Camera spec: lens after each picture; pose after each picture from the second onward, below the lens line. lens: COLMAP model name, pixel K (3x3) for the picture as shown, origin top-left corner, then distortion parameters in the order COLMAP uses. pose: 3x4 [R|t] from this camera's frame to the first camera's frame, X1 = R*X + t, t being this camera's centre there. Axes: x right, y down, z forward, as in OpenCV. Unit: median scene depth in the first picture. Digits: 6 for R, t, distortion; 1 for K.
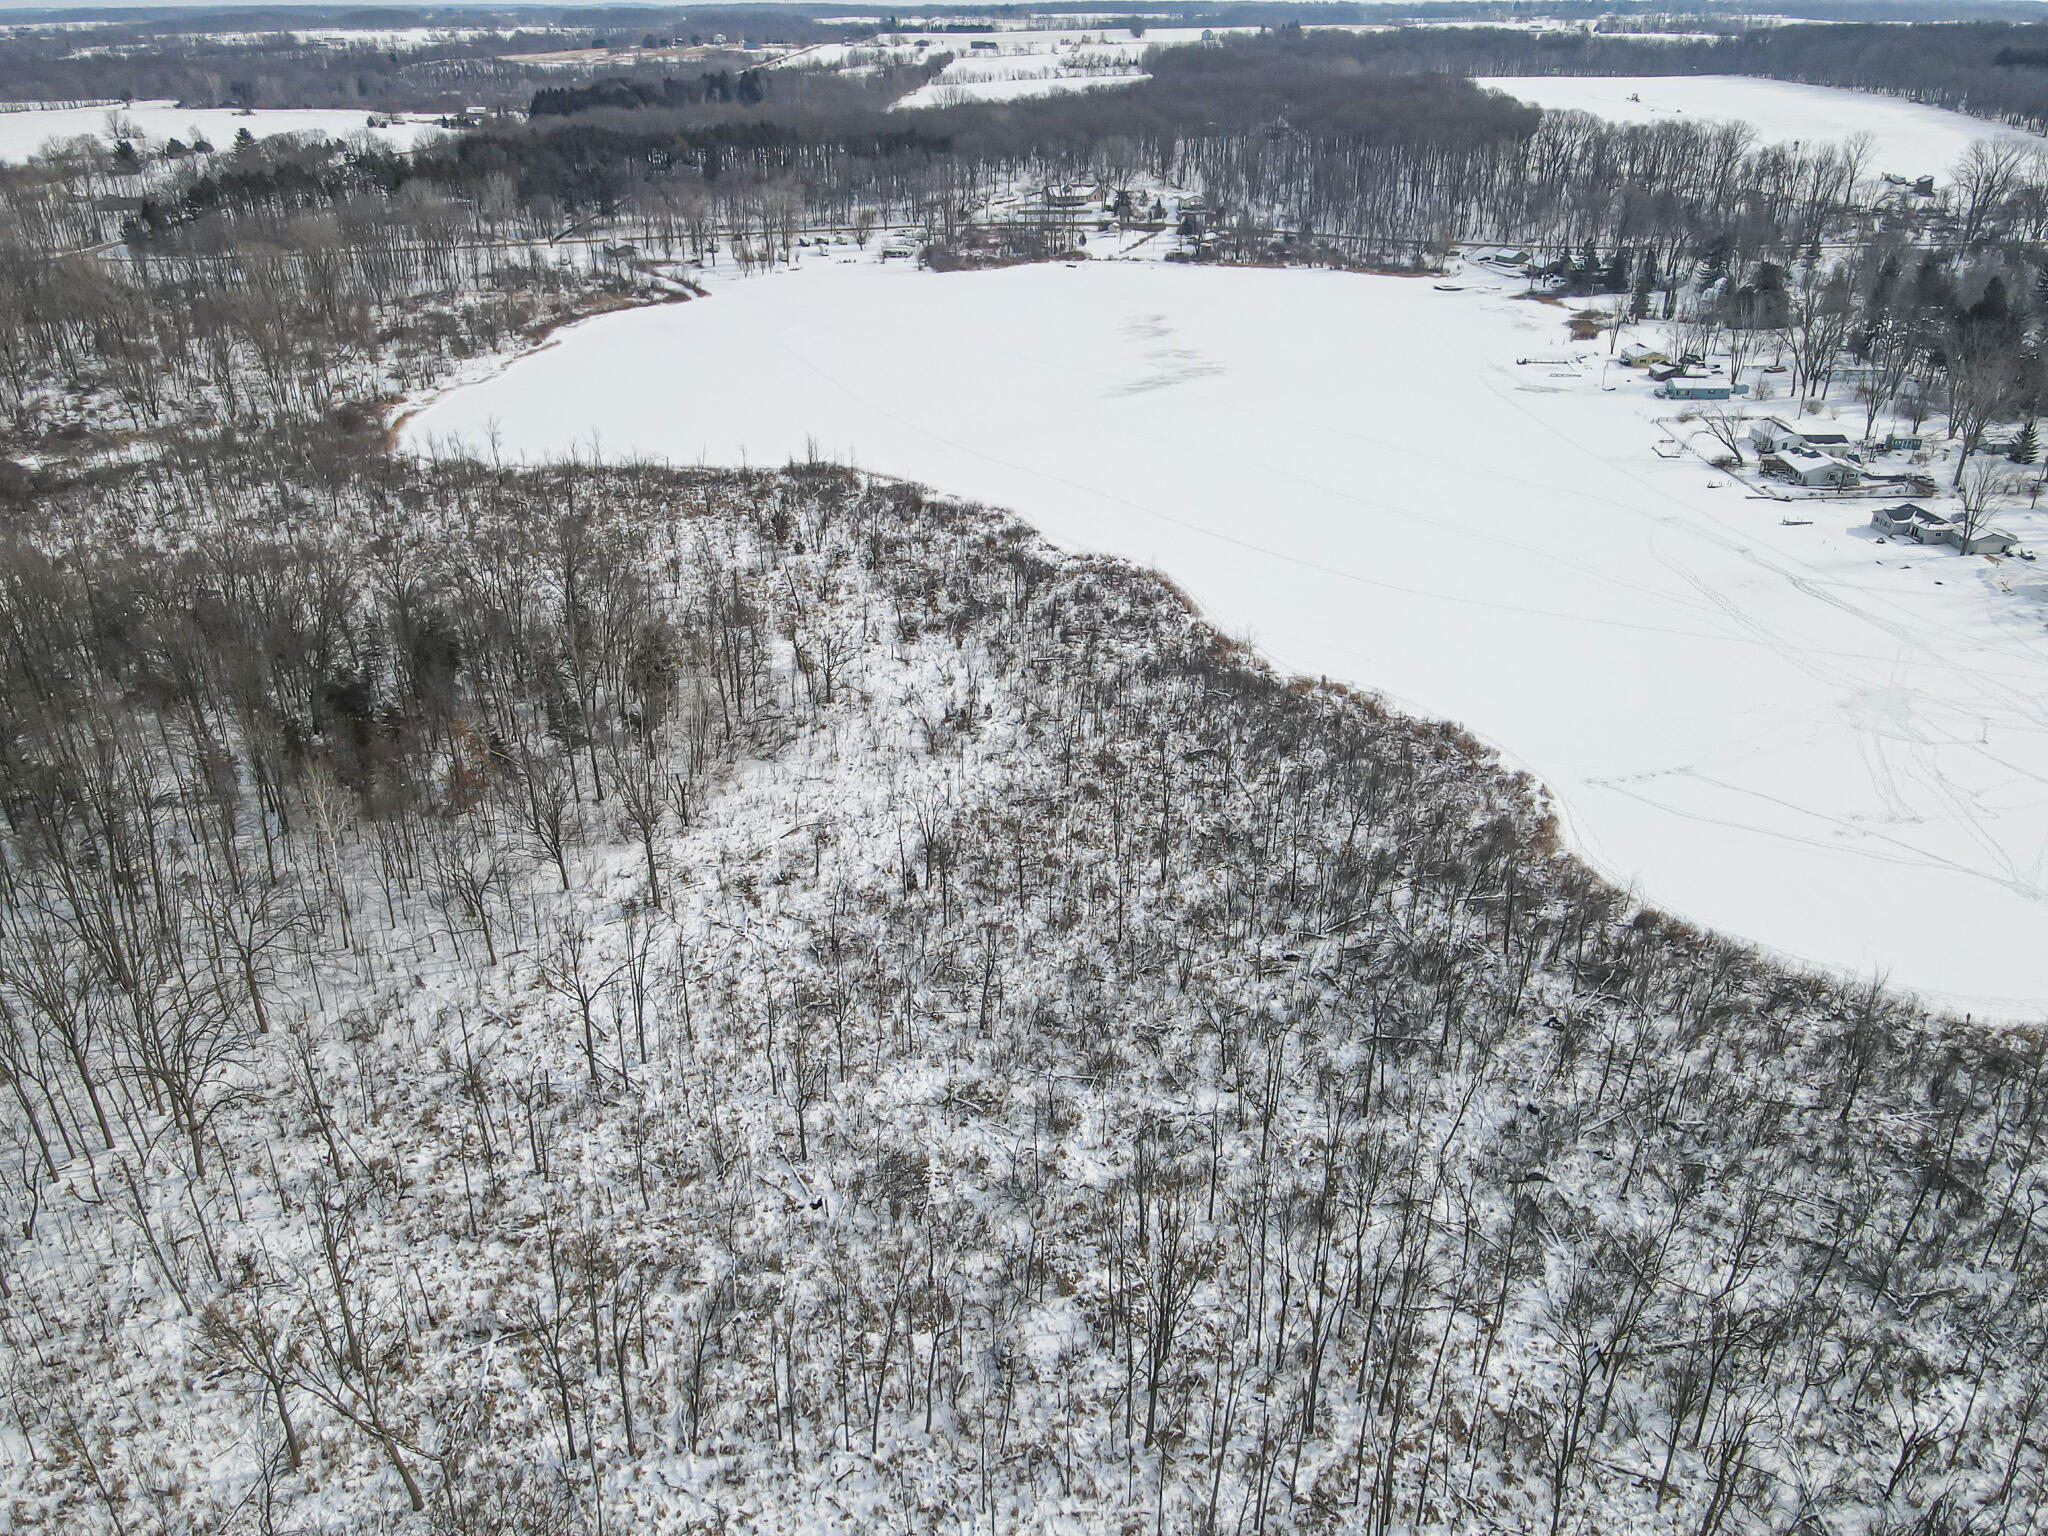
lens RADIAL K [[1509.8, 0, 1029.9], [0, 1509.8, 749.4], [0, 0, 1]] dist [0.020141, 0.016263]
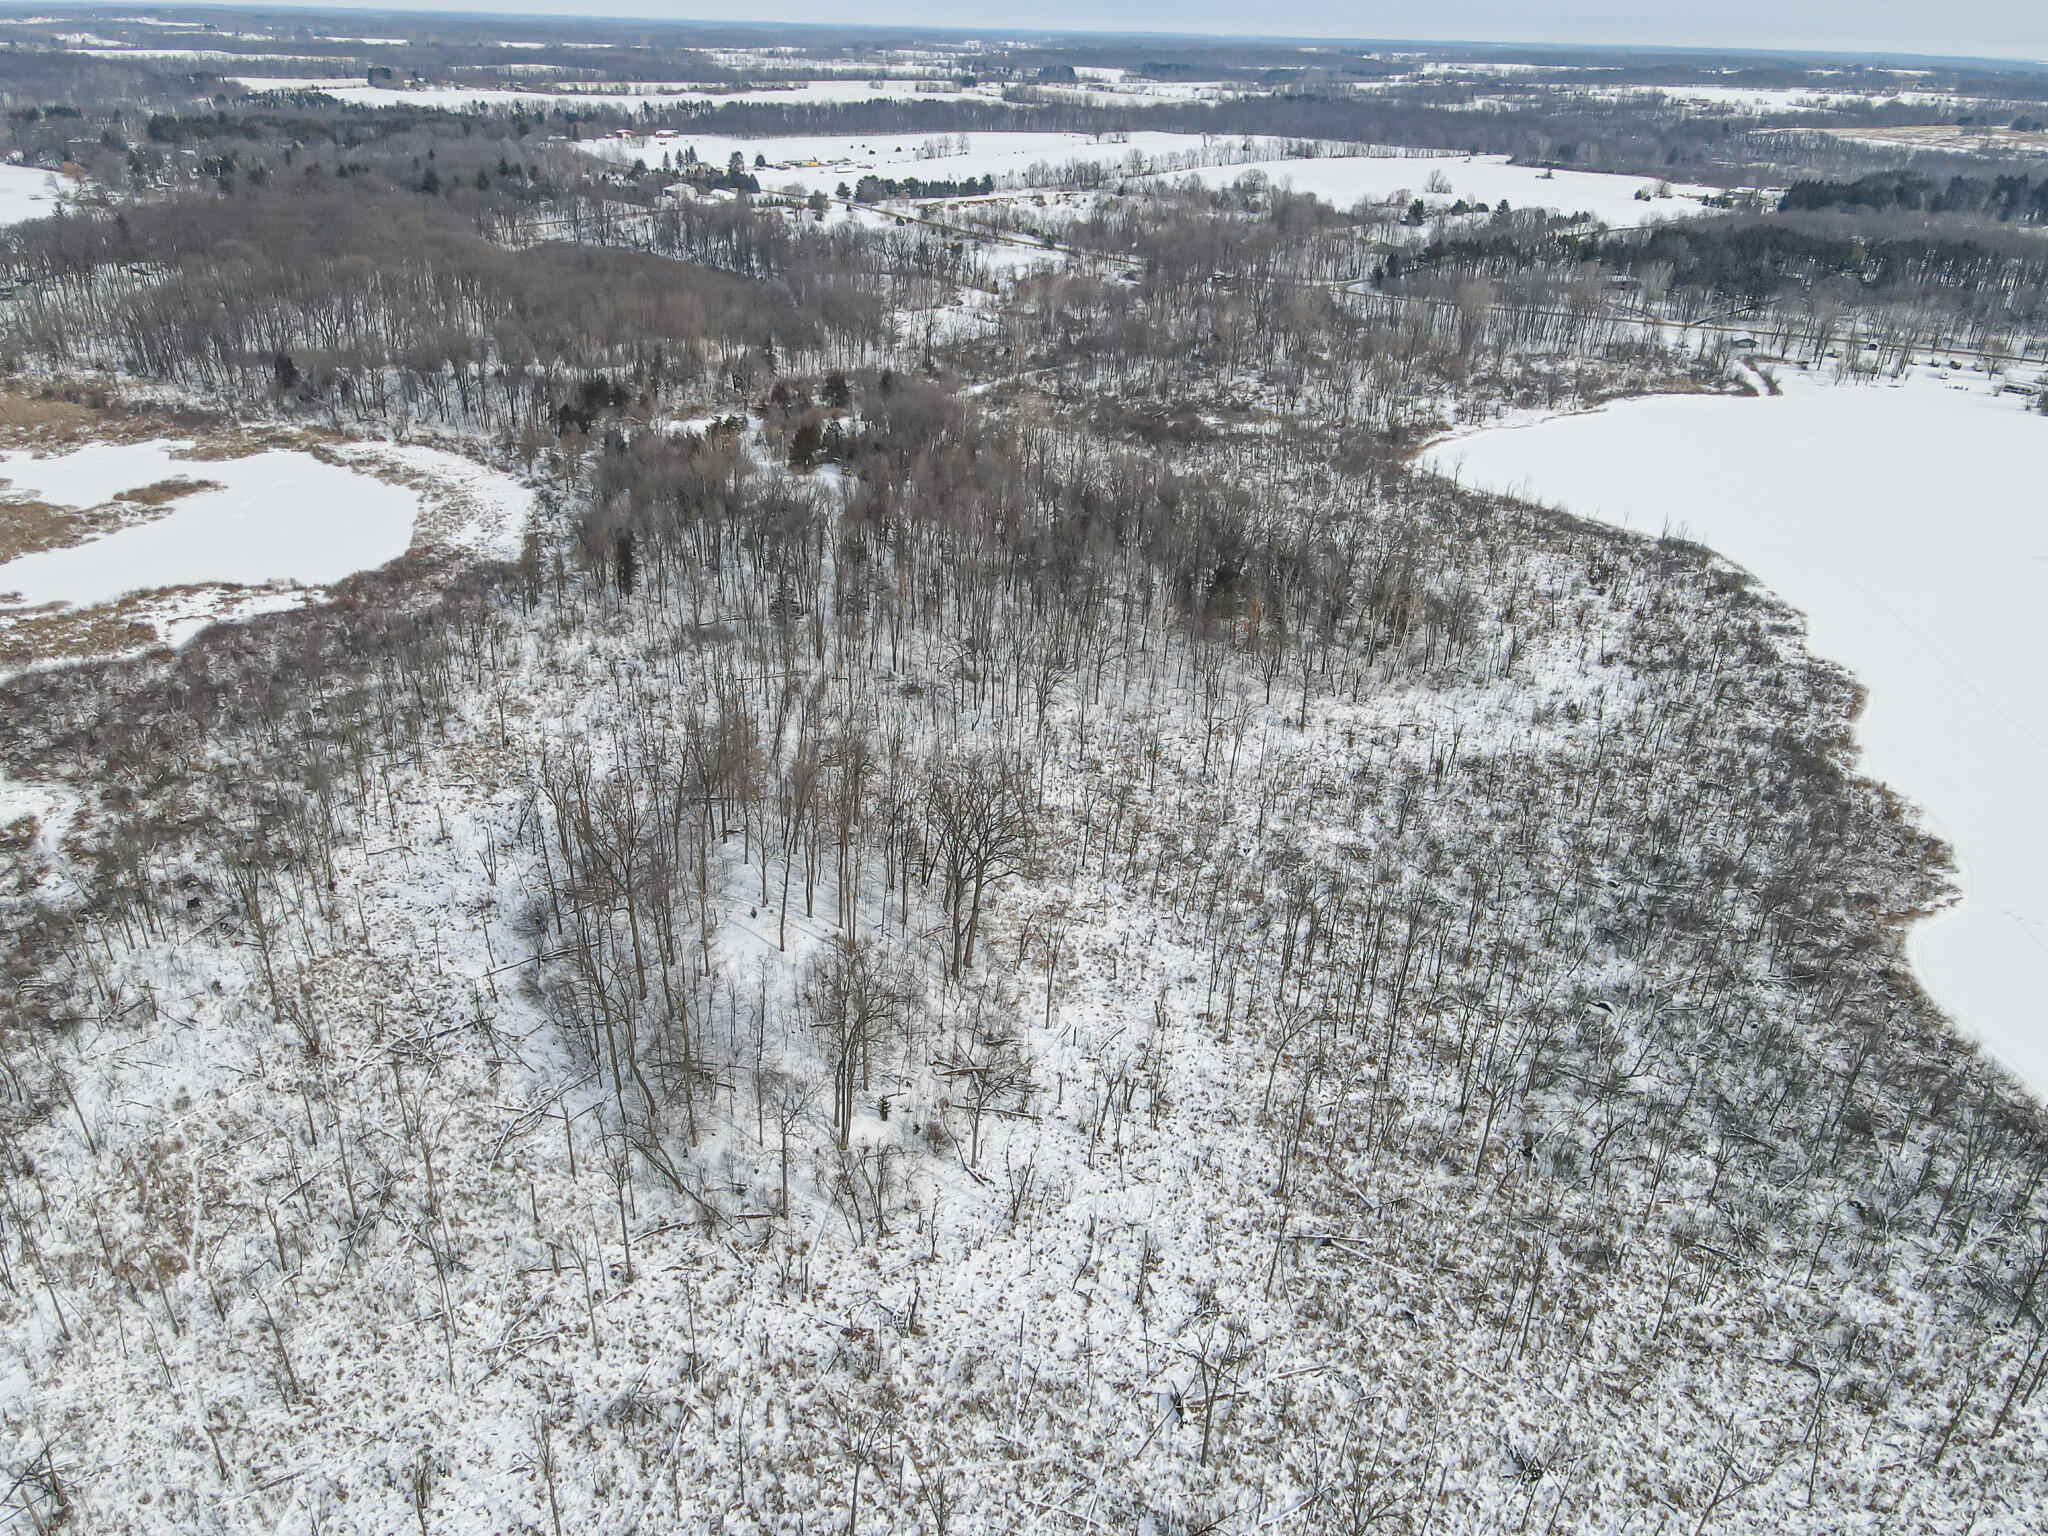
lens RADIAL K [[1509.8, 0, 1026.8], [0, 1509.8, 773.4], [0, 0, 1]] dist [0.020141, 0.016263]
pose [[0.697910, 0.346160, -0.626972, 0.345306], [-0.352623, 0.928056, 0.119873, 0.030195], [0.623360, 0.137424, 0.769764, -0.282176]]
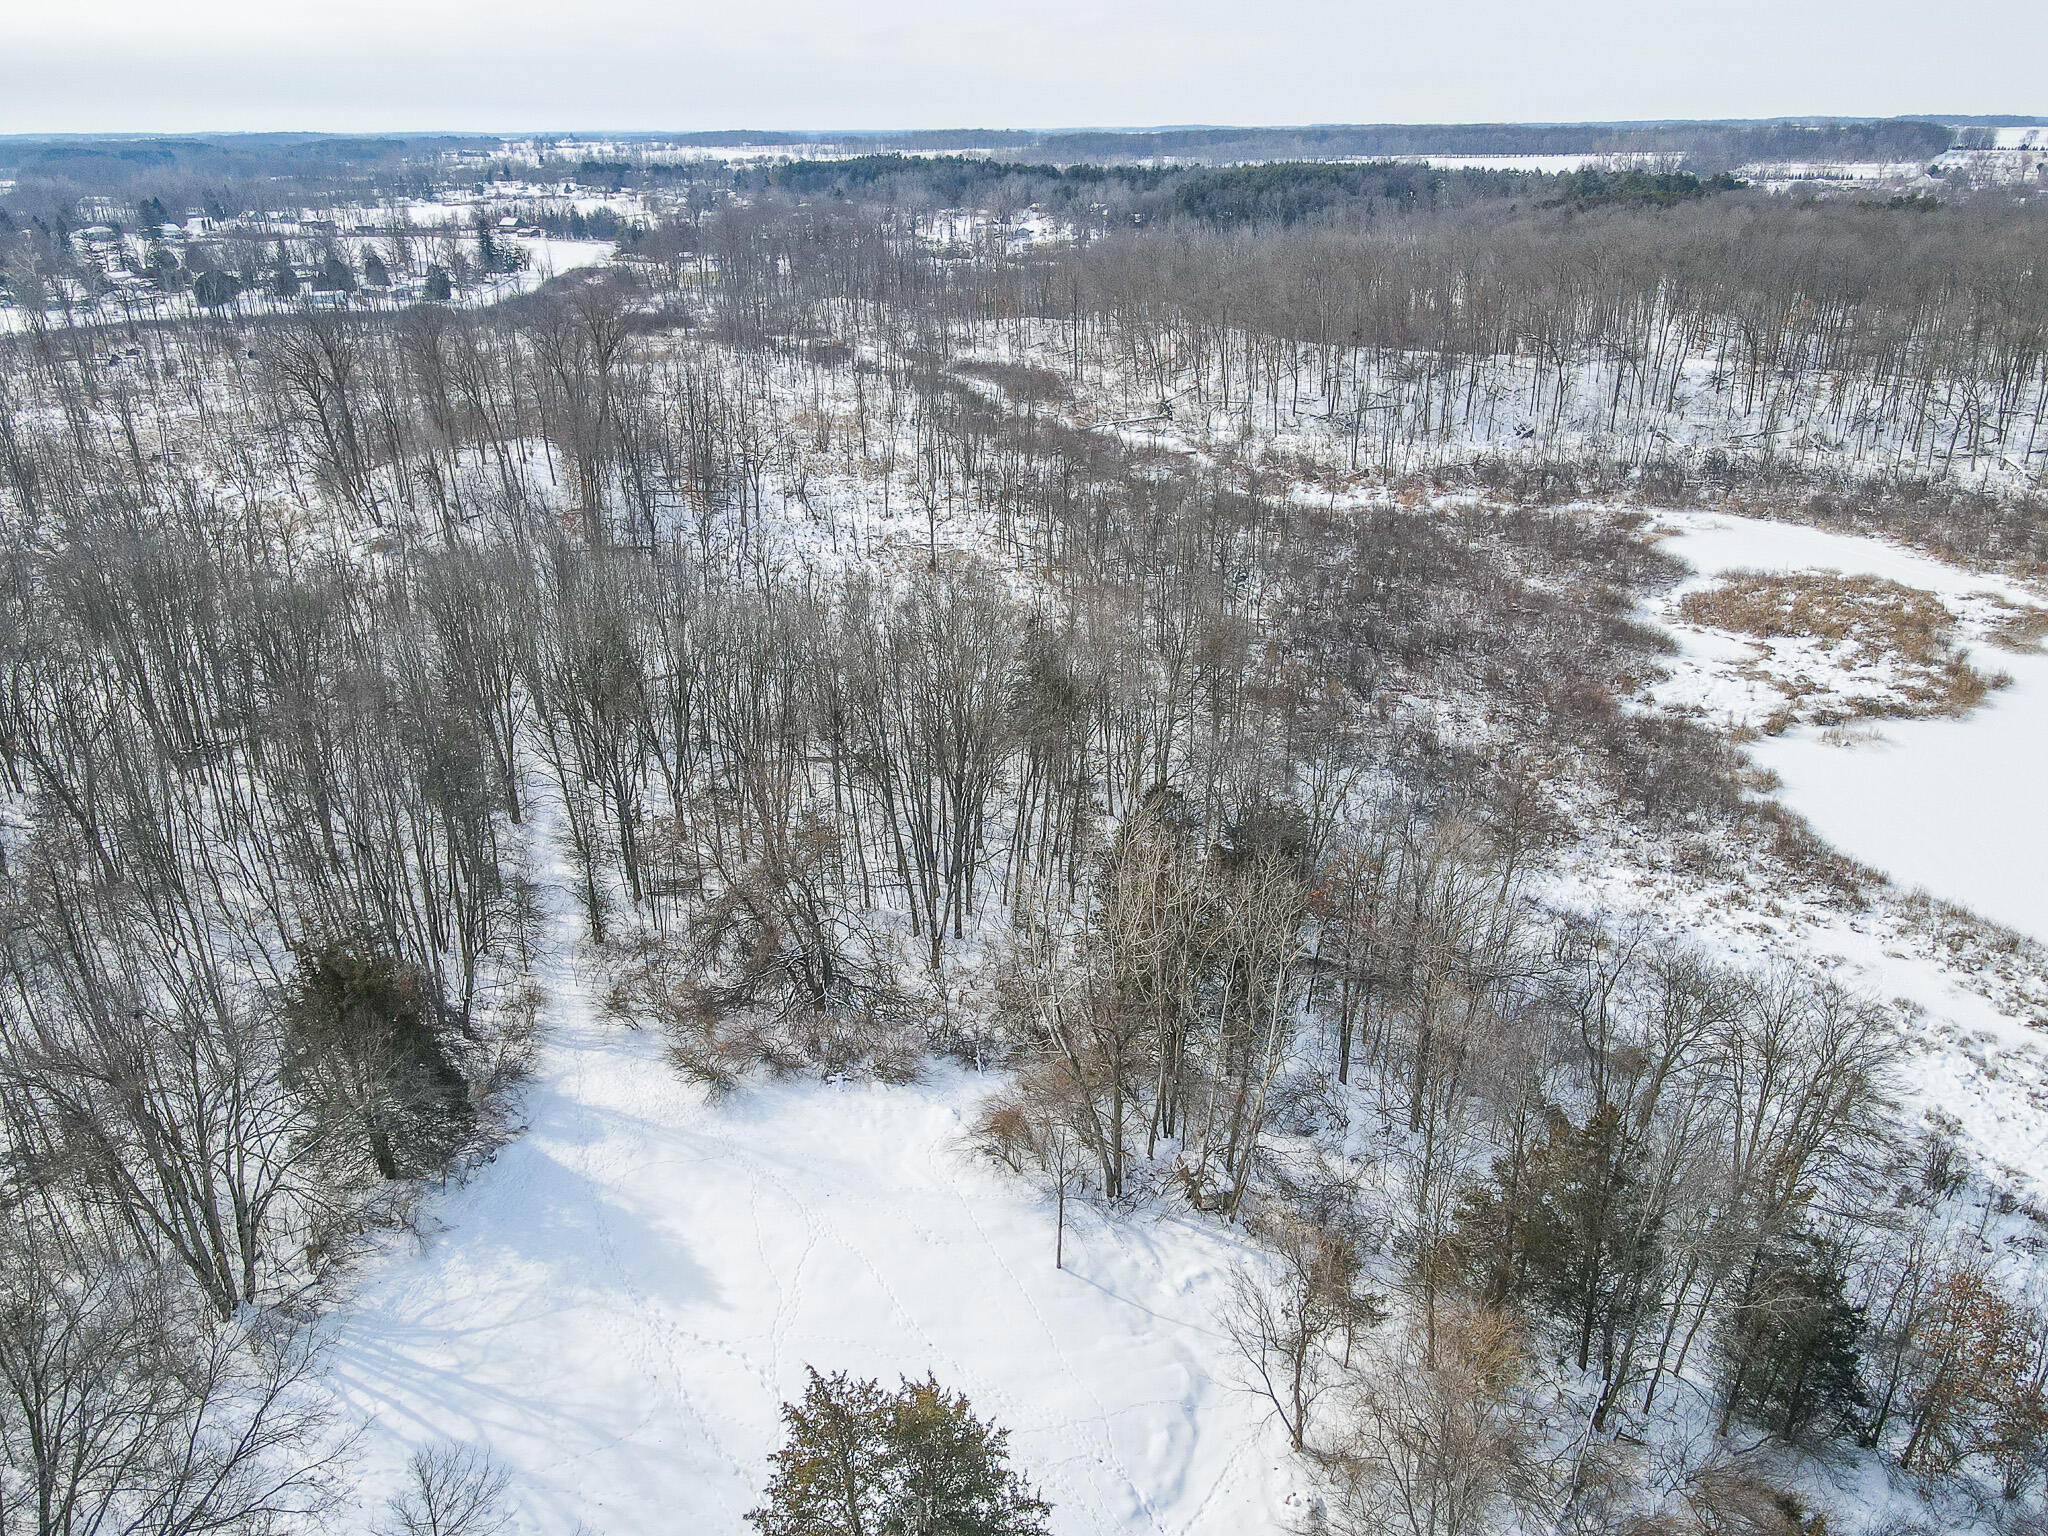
lens RADIAL K [[1509.8, 0, 1029.7], [0, 1509.8, 760.7], [0, 0, 1]] dist [0.020141, 0.016263]
pose [[-0.855824, -0.180381, 0.484797, -0.807308], [0.249144, 0.677603, 0.691940, -0.176190], [-0.453313, 0.712963, -0.534968, 0.611505]]
